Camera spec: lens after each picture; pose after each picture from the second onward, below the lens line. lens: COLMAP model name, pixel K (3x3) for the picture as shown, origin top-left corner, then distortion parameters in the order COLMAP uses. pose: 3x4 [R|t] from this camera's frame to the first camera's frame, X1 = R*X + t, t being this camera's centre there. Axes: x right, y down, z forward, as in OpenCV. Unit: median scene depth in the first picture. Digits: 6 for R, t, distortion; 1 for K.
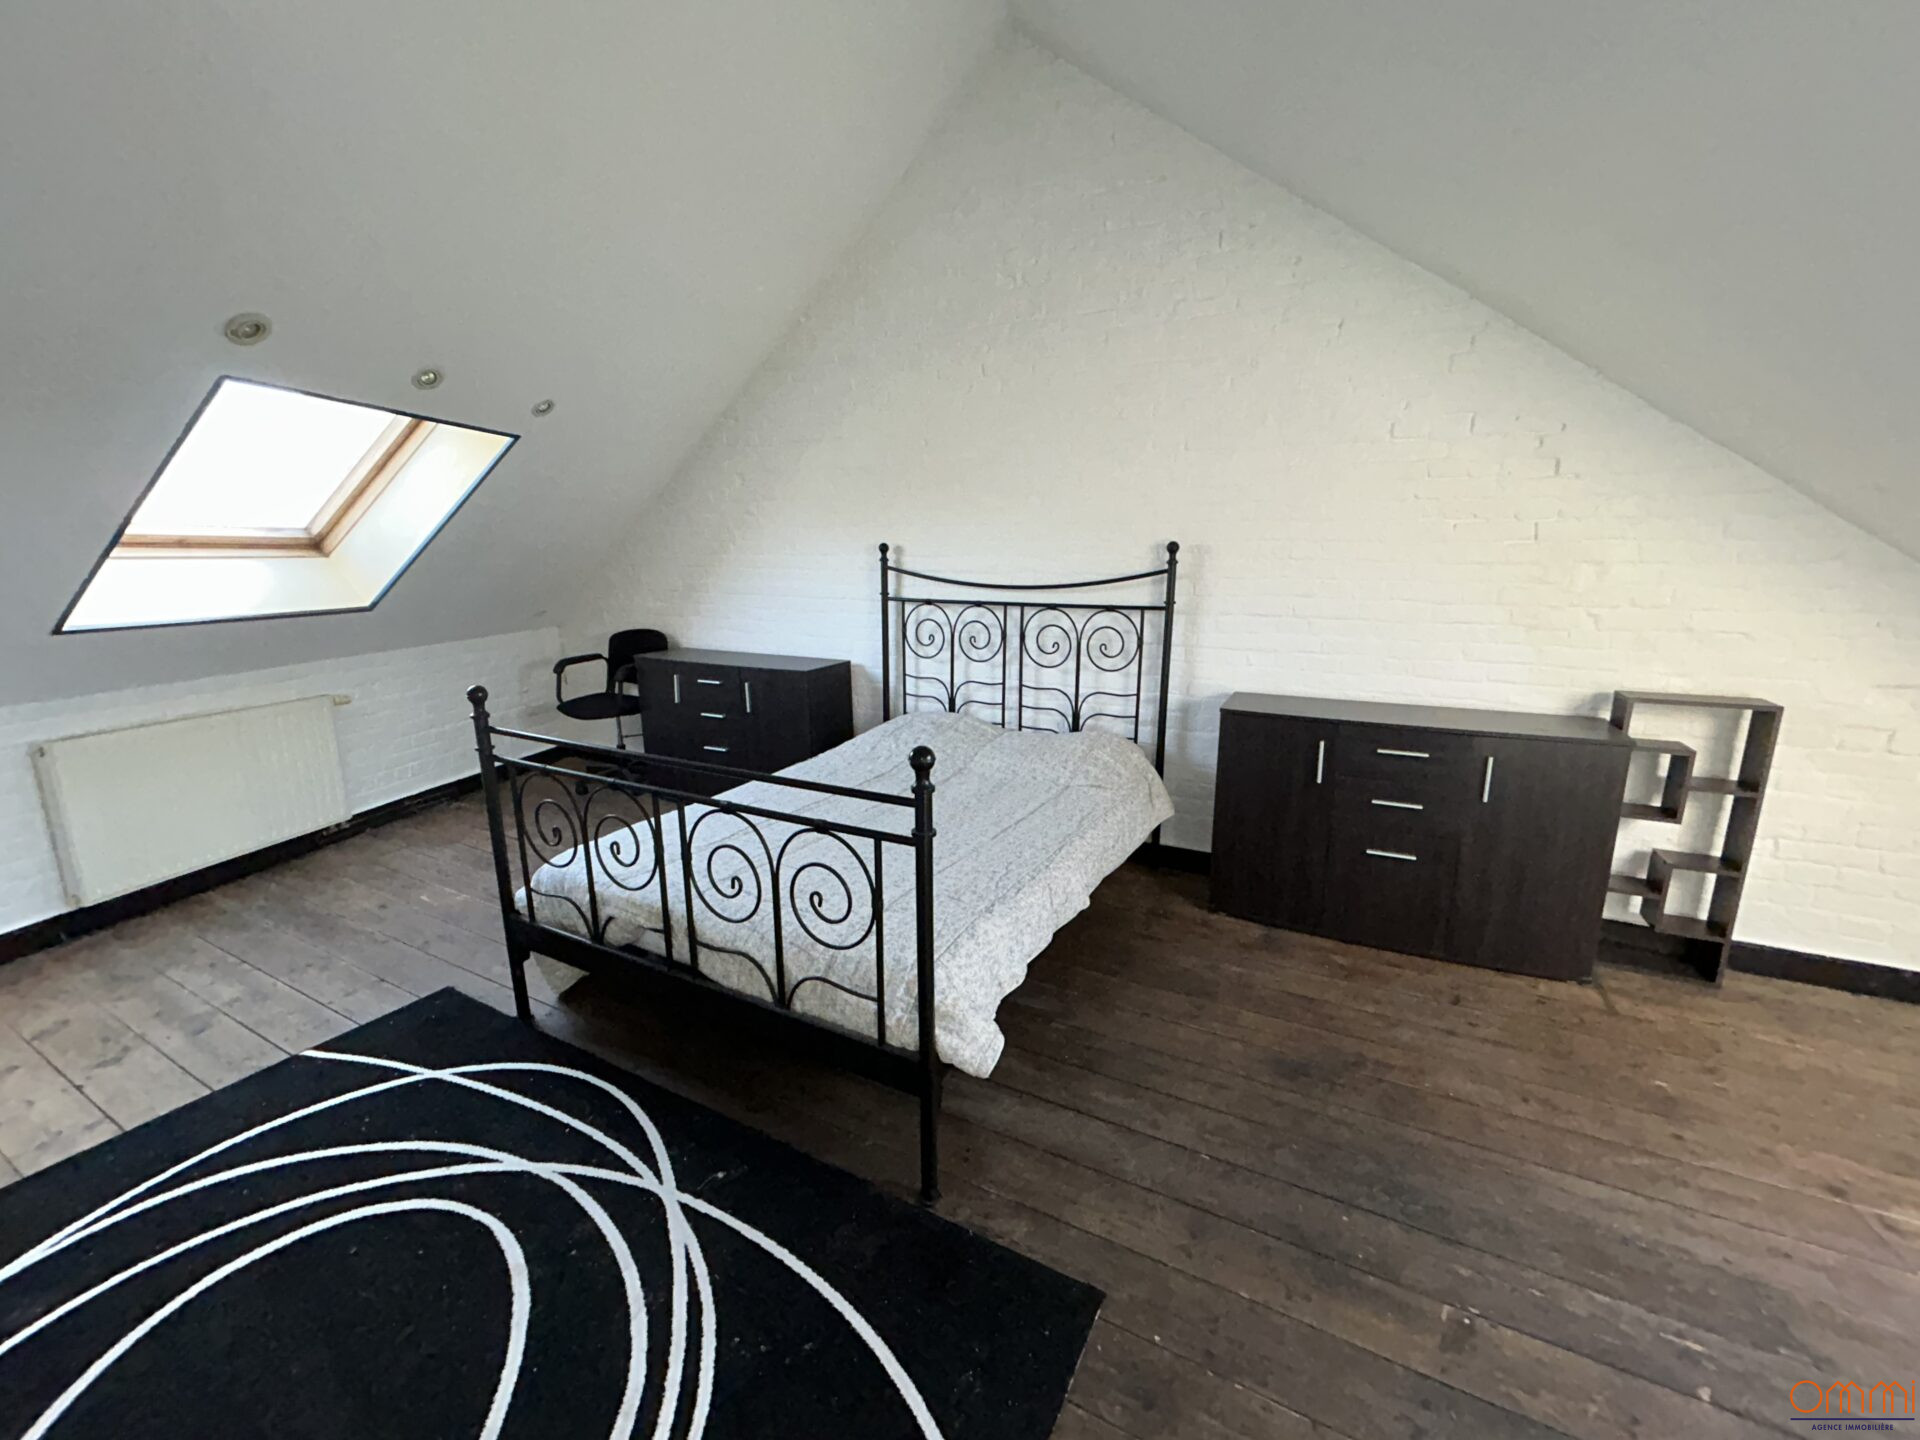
lens RADIAL K [[776.1, 0, 958.8], [0, 776.1, 717.6], [0, 0, 1]] dist [-0.000899, 0.000464]
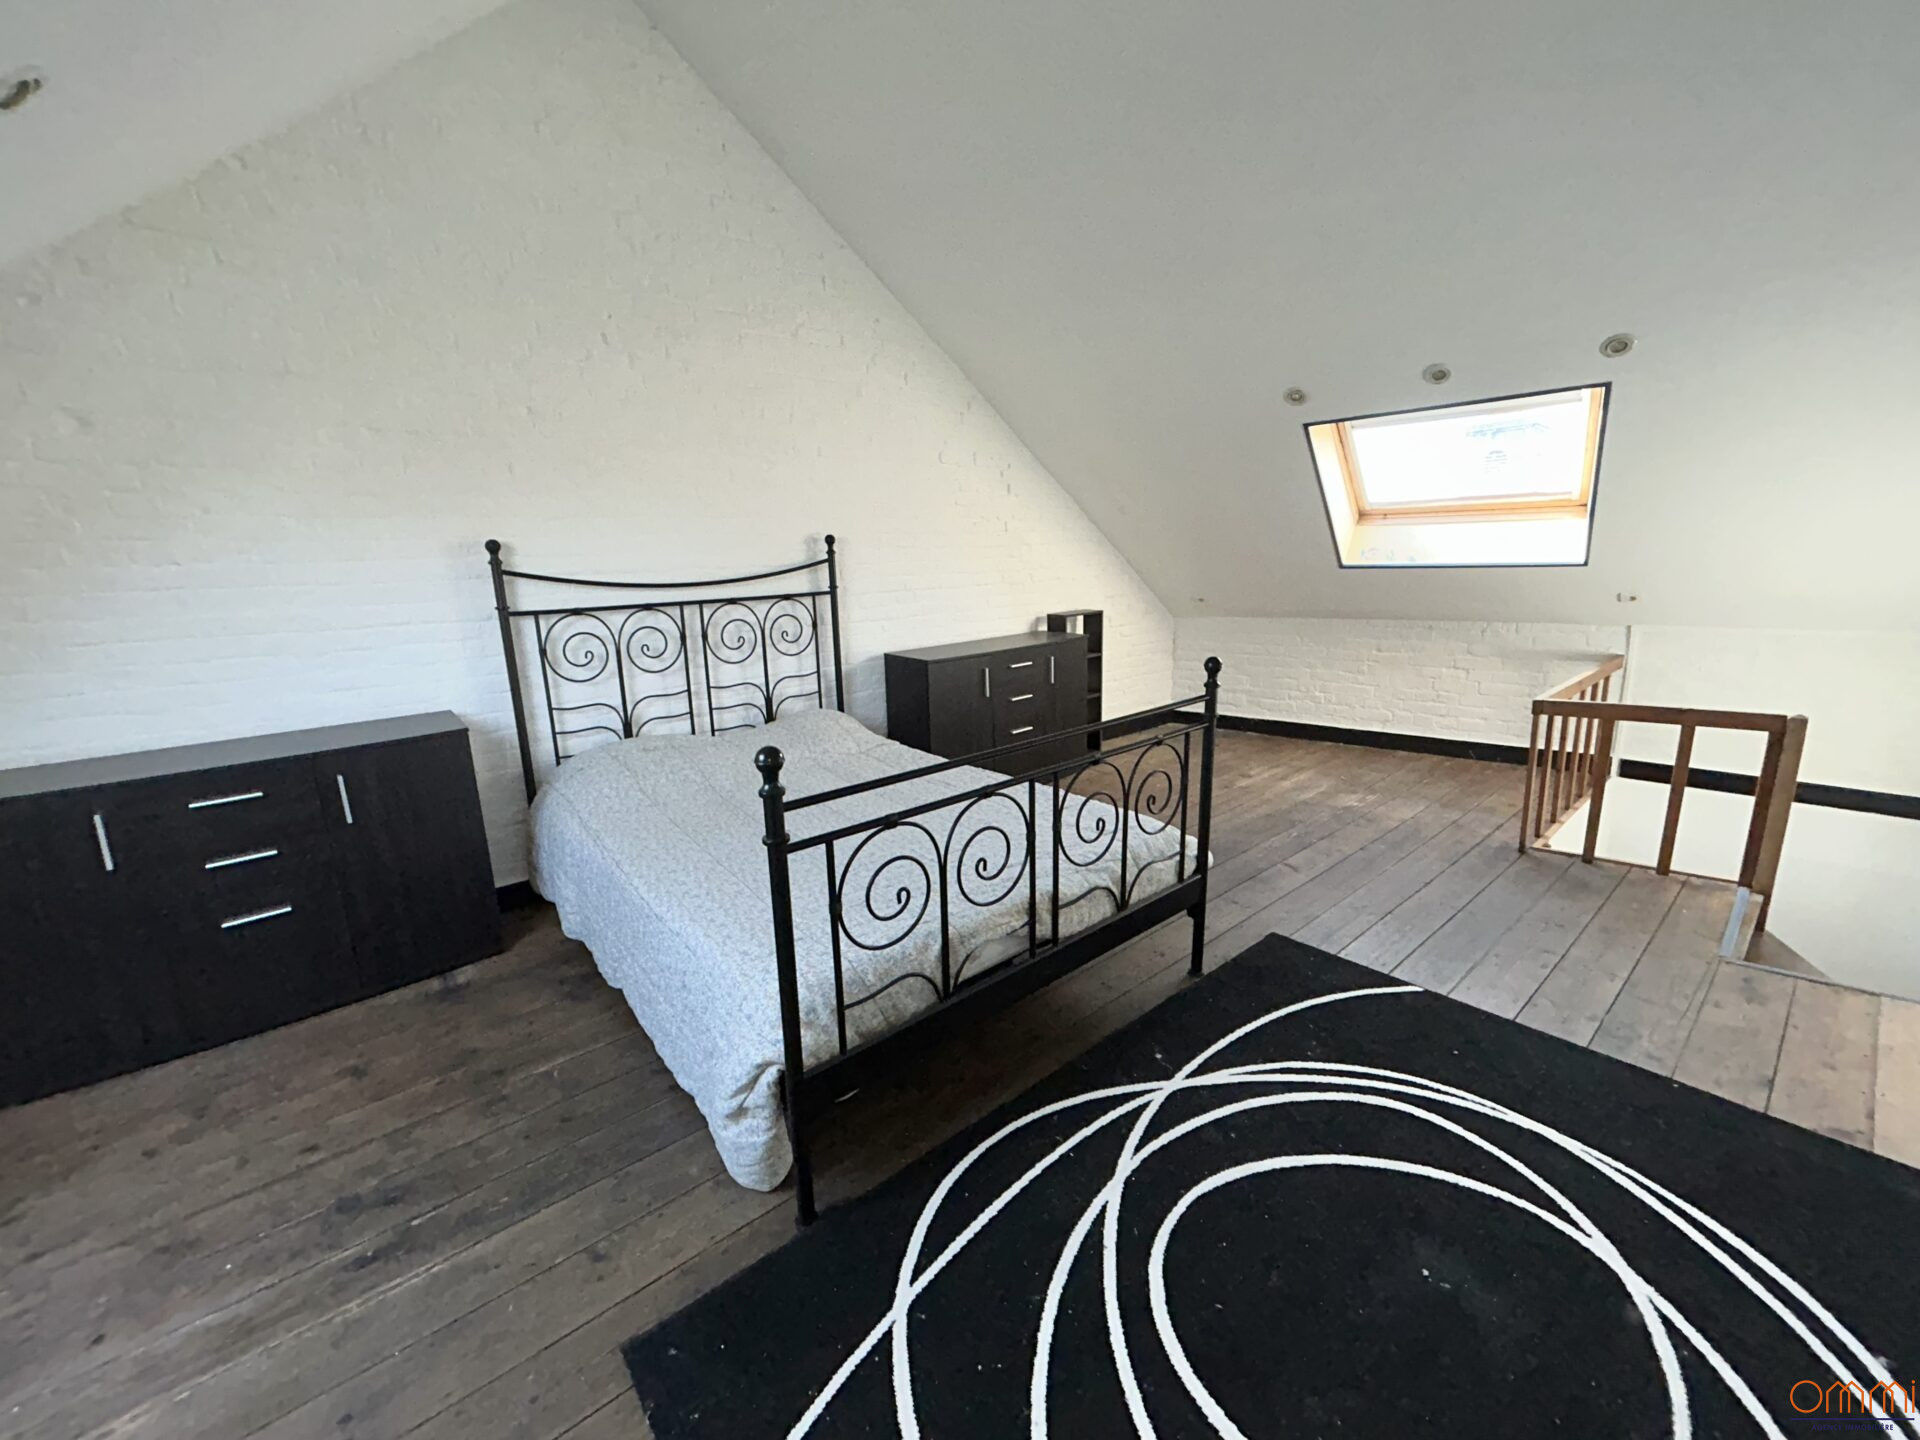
lens RADIAL K [[769.2, 0, 960.4], [0, 769.2, 715.2], [0, 0, 1]] dist [-0.001092, -0.000021]
pose [[0.370643, -0.211073, 0.904473, -0.747821], [0.222149, 0.965715, 0.134331, -0.075432], [-0.901817, 0.151139, 0.404825, 0.391635]]
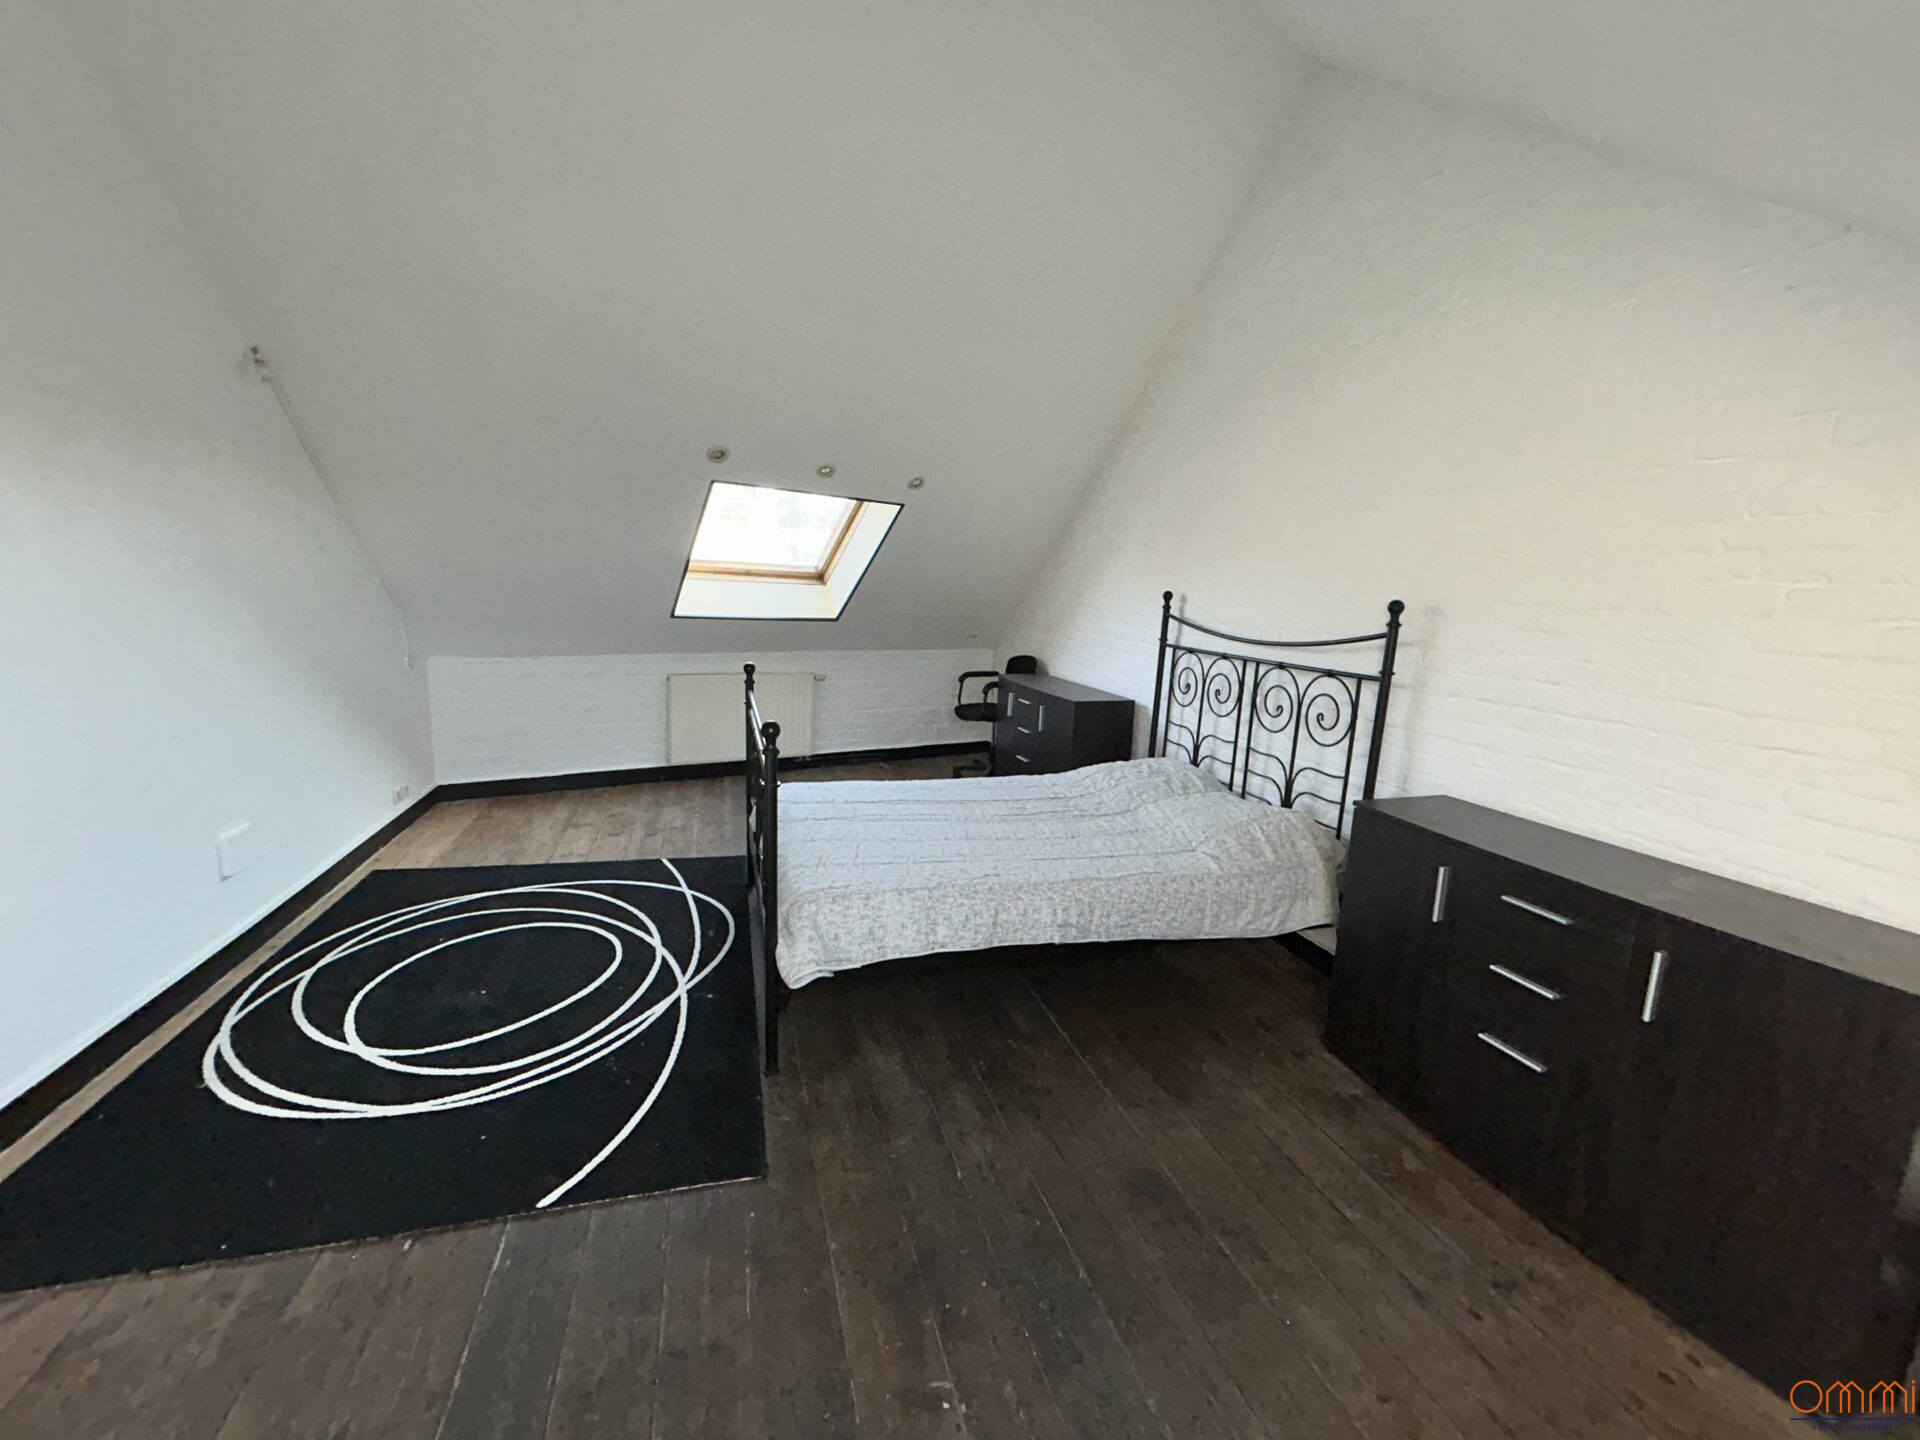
lens RADIAL K [[776.1, 0, 958.8], [0, 776.1, 717.6], [0, 0, 1]] dist [-0.000899, 0.000464]
pose [[0.706849, 0.151484, -0.690953, 0.530609], [-0.195003, 0.980680, 0.015514, -0.026152], [0.679954, 0.123772, 0.722733, 0.101458]]
